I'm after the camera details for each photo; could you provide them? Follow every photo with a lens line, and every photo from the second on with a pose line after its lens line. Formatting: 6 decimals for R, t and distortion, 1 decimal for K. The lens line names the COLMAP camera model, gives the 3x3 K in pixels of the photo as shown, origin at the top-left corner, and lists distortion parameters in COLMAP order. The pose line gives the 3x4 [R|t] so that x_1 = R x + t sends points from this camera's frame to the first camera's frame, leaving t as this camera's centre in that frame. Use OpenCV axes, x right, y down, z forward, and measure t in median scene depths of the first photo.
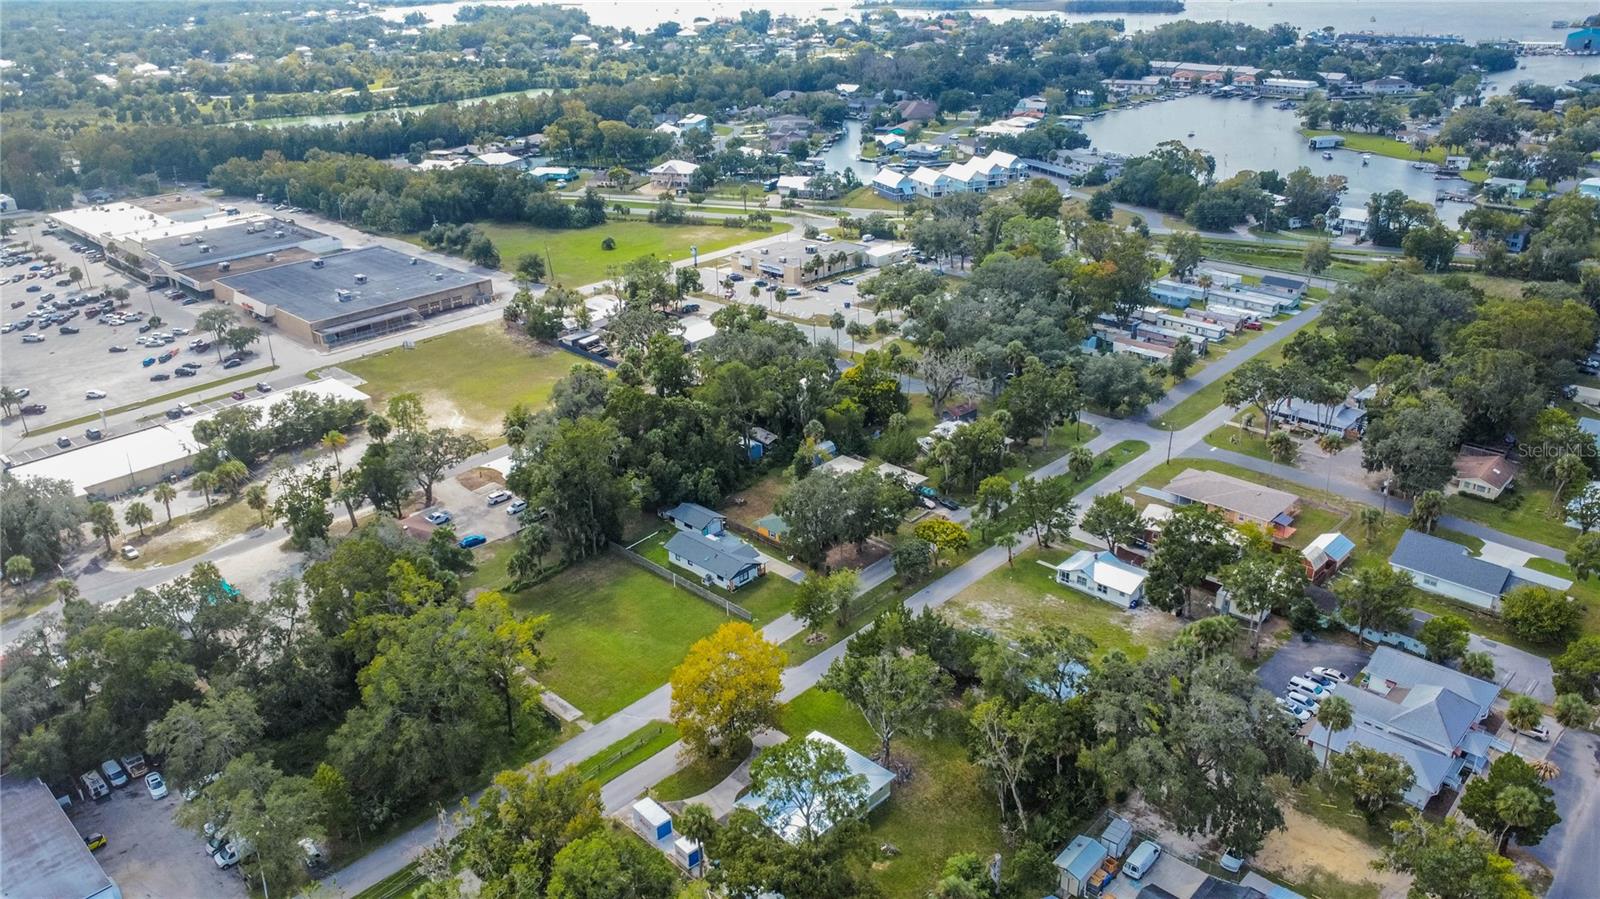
lens RADIAL K [[1160.6, 0, 792.9], [0, 1160.6, 445.9], [0, 0, 1]] dist [-0.026391, -0.012629]
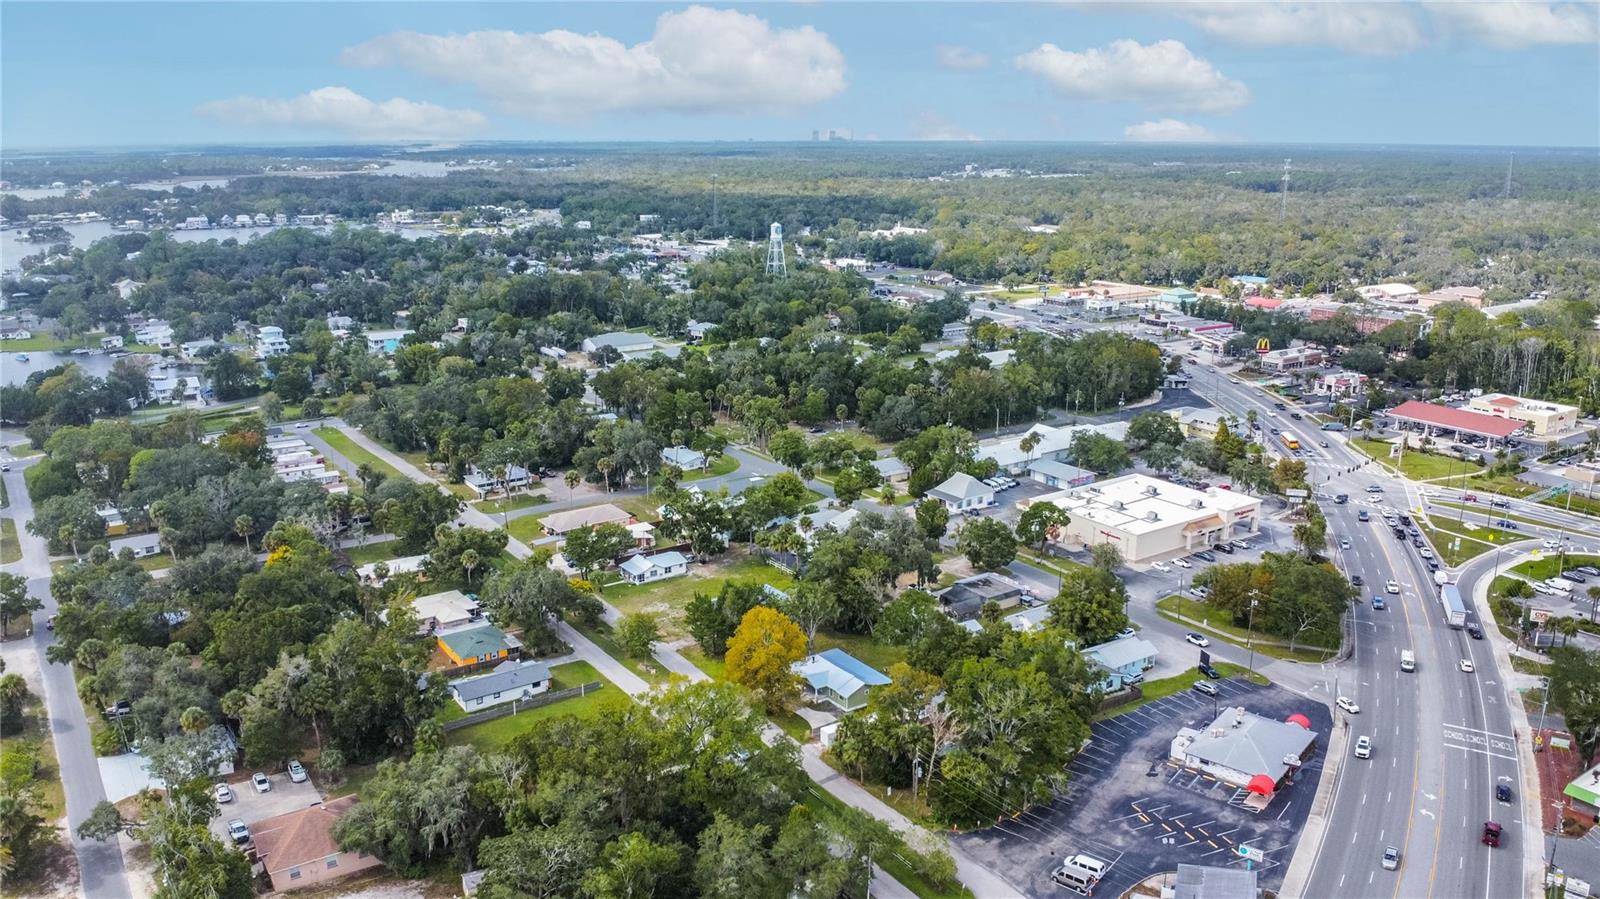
lens RADIAL K [[1183.2, 0, 784.1], [0, 1183.2, 470.9], [0, 0, 1]] dist [-0.003183, -0.051767]
pose [[0.197397, -0.243906, 0.949497, -0.626985], [0.388755, 0.908618, 0.152585, -0.091550], [-0.899946, 0.339002, 0.274179, 0.251074]]
